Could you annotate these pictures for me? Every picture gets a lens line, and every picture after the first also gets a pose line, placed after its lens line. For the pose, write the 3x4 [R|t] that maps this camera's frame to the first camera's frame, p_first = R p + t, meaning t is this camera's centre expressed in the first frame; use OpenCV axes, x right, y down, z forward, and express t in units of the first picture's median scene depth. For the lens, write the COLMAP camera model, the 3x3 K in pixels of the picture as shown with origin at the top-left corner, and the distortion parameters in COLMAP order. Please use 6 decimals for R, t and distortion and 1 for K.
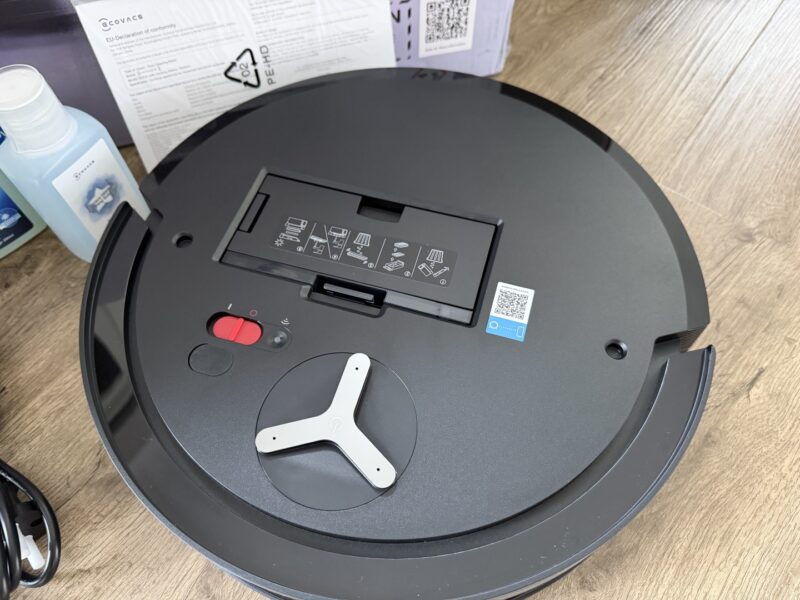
lens RADIAL K [[600.7, 0, 401.2], [0, 600.7, 298.8], [0, 0, 1]] dist [-0.014066, -0.006672]
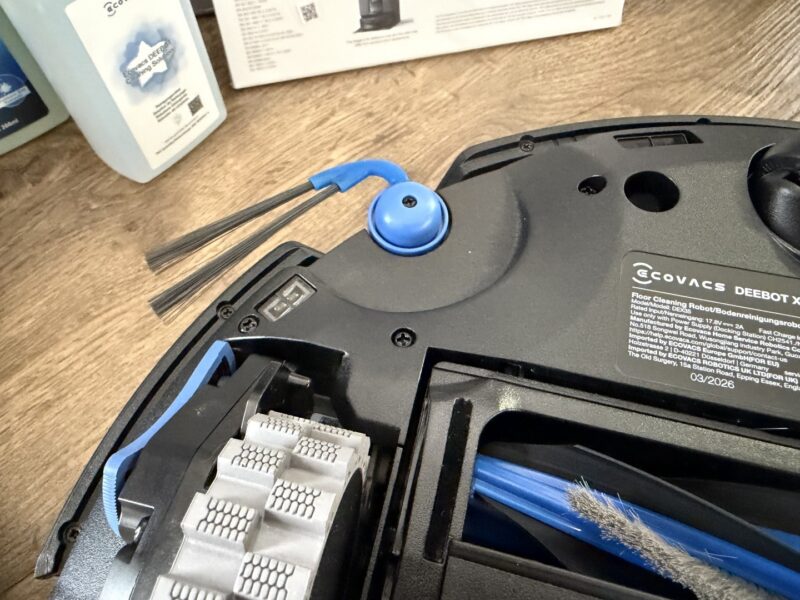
lens RADIAL K [[584.6, 0, 350.5], [0, 584.6, 299.2], [0, 0, 1]] dist [0.002558, 0.001627]
pose [[0.983301, 0.125132, -0.132144, -0.190301], [-0.121011, 0.991893, 0.038797, 0.019340], [0.135928, -0.022158, 0.990471, 0.430102]]
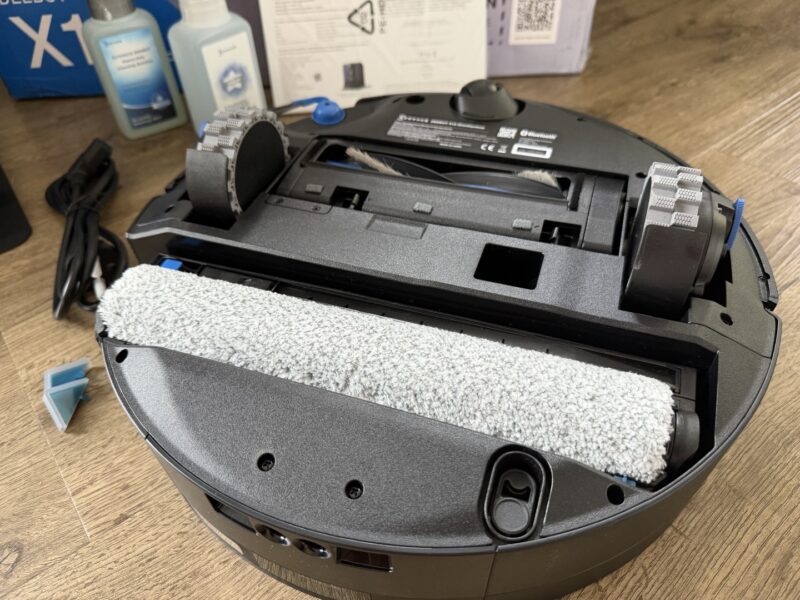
lens RADIAL K [[603.2, 0, 395.6], [0, 603.2, 300.5], [0, 0, 1]] dist [-0.030722, 0.009741]
pose [[0.968970, 0.151390, -0.195391, 0.146886], [-0.196733, 0.950920, -0.238845, 0.495067], [0.149642, 0.269873, 0.951197, -0.030847]]
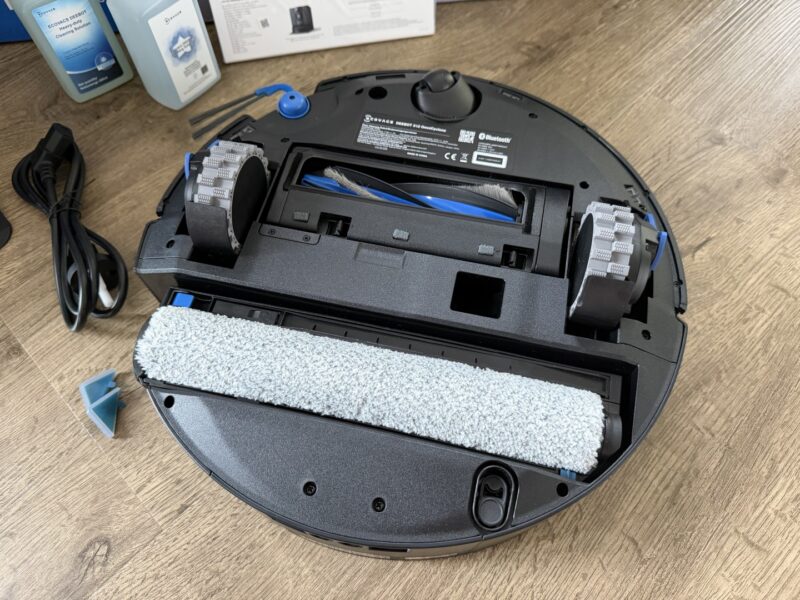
lens RADIAL K [[602.3, 0, 396.8], [0, 602.3, 300.2], [0, 0, 1]] dist [-0.013717, -0.003862]
pose [[0.991677, 0.114375, -0.059113, 0.070693], [-0.113505, 0.993376, 0.017879, 0.274268], [0.060767, -0.011021, 0.998091, -0.213052]]
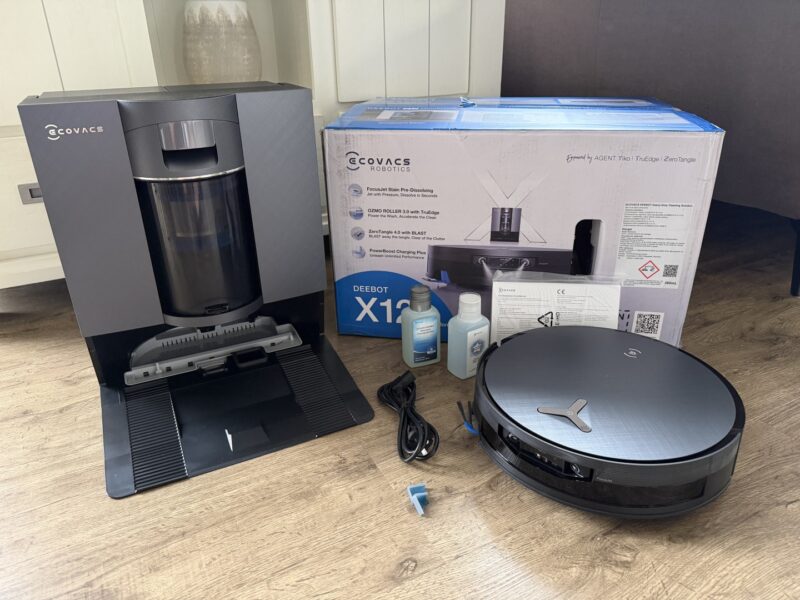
lens RADIAL K [[576.7, 0, 385.9], [0, 576.7, 302.1], [0, 0, 1]] dist [0.051577, -0.075262]
pose [[0.898777, 0.178611, -0.400373, 0.064788], [-0.368910, 0.801543, -0.470568, 0.890107], [0.236867, 0.570637, 0.786300, -0.995283]]
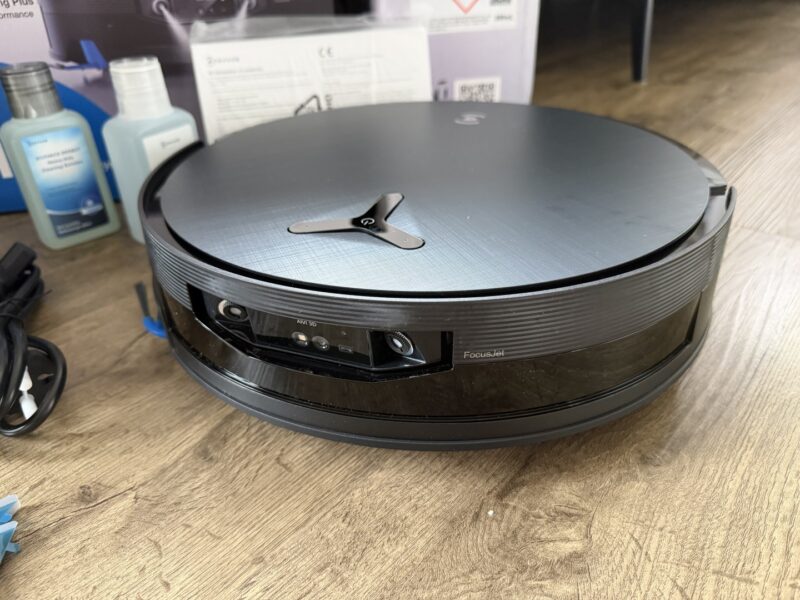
lens RADIAL K [[599.9, 0, 397.5], [0, 599.9, 300.0], [0, 0, 1]] dist [-0.026601, -0.002947]
pose [[0.997273, 0.018275, -0.071507, 0.011978], [-0.049442, 0.884755, -0.463427, 0.543958], [0.054797, 0.465699, 0.883245, 0.109732]]
